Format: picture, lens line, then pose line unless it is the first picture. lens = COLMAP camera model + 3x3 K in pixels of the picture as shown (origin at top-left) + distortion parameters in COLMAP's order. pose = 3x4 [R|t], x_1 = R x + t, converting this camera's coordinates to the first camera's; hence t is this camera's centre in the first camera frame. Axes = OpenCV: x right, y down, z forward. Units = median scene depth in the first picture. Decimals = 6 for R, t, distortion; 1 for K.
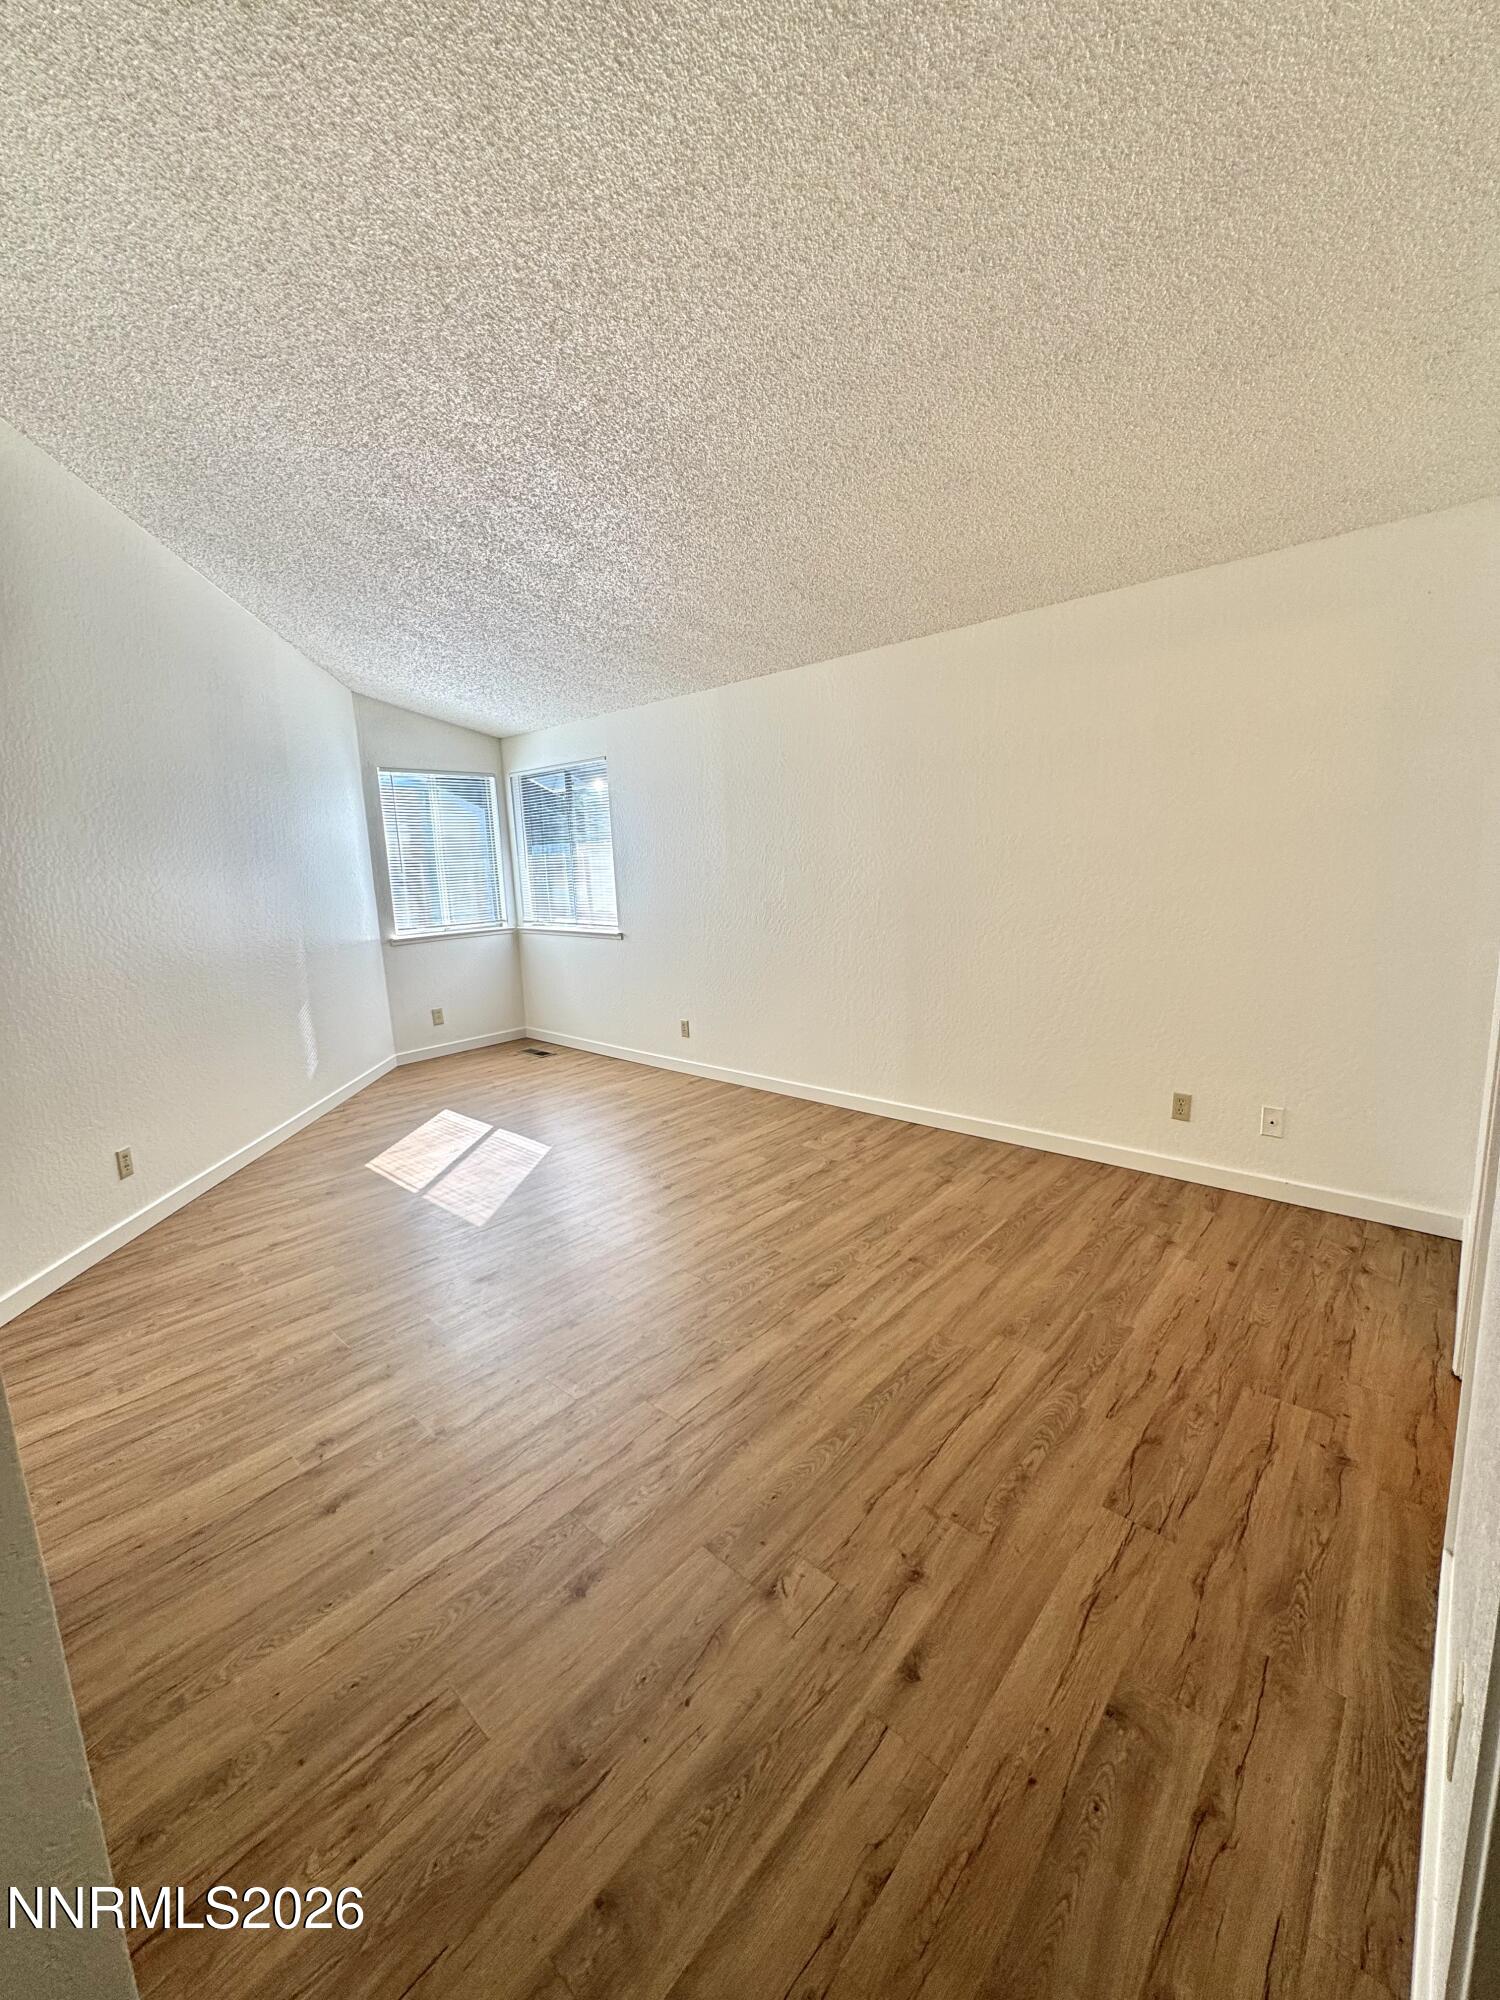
lens RADIAL K [[796.1, 0, 750.4], [0, 796.1, 1000.0], [0, 0, 1]] dist [-0.002833, 0.000493]
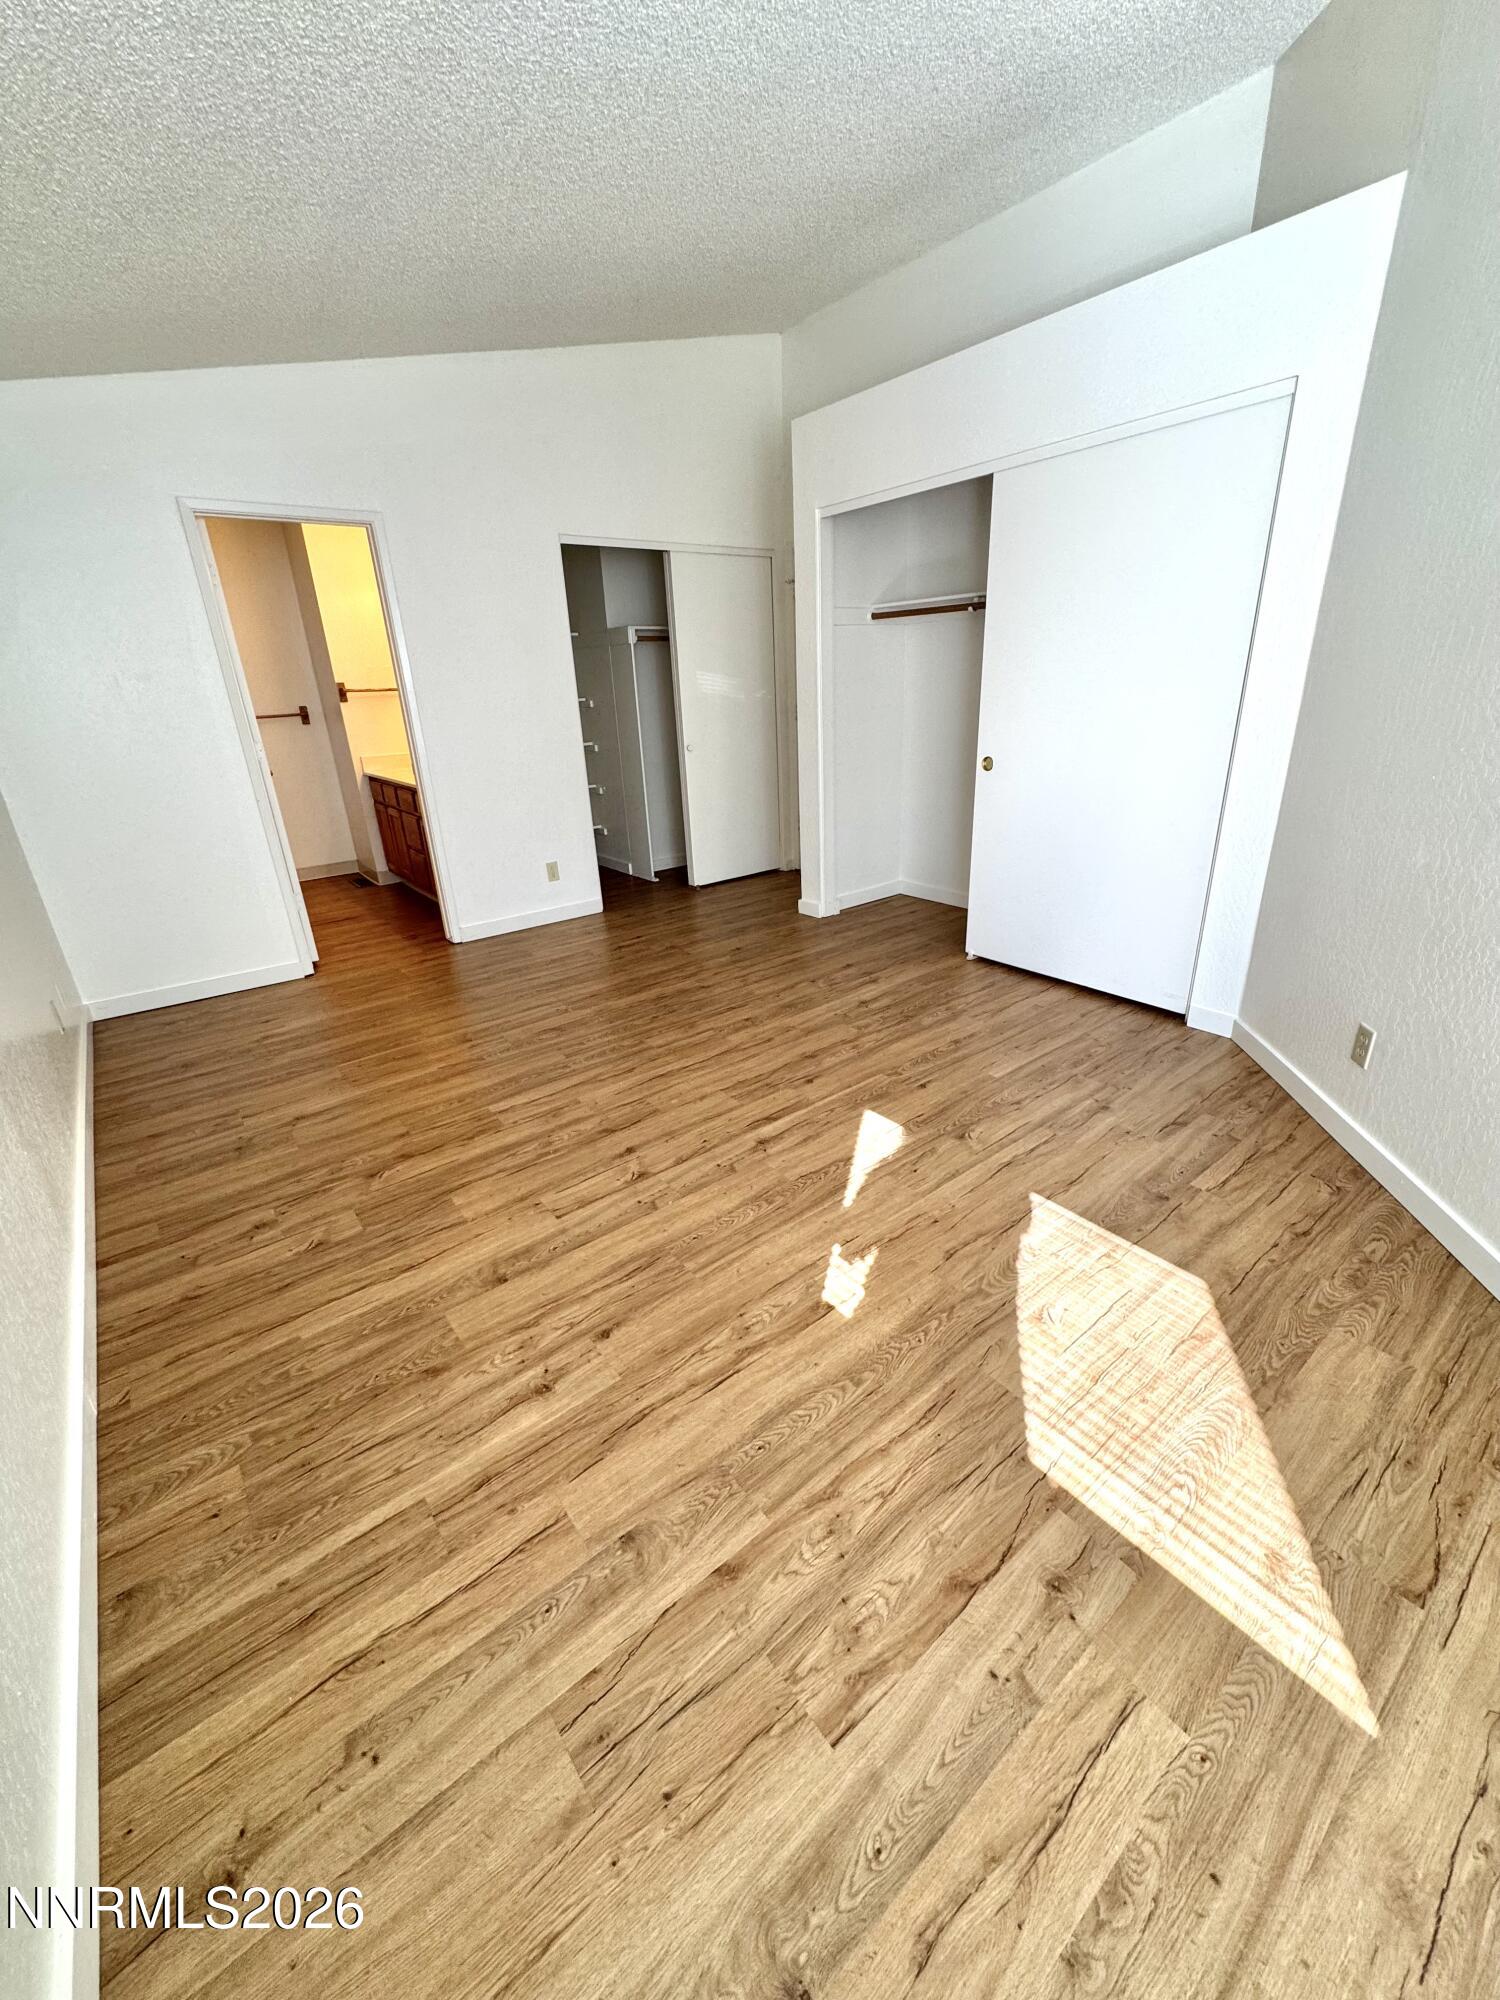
lens RADIAL K [[796.1, 0, 747.7], [0, 796.1, 991.2], [0, 0, 1]] dist [-0.002833, 0.000493]
pose [[-0.981557, 0.009403, 0.190938, -0.351836], [0.107752, 0.852229, 0.511953, -0.243845], [-0.157909, 0.523085, -0.837524, 1.536773]]
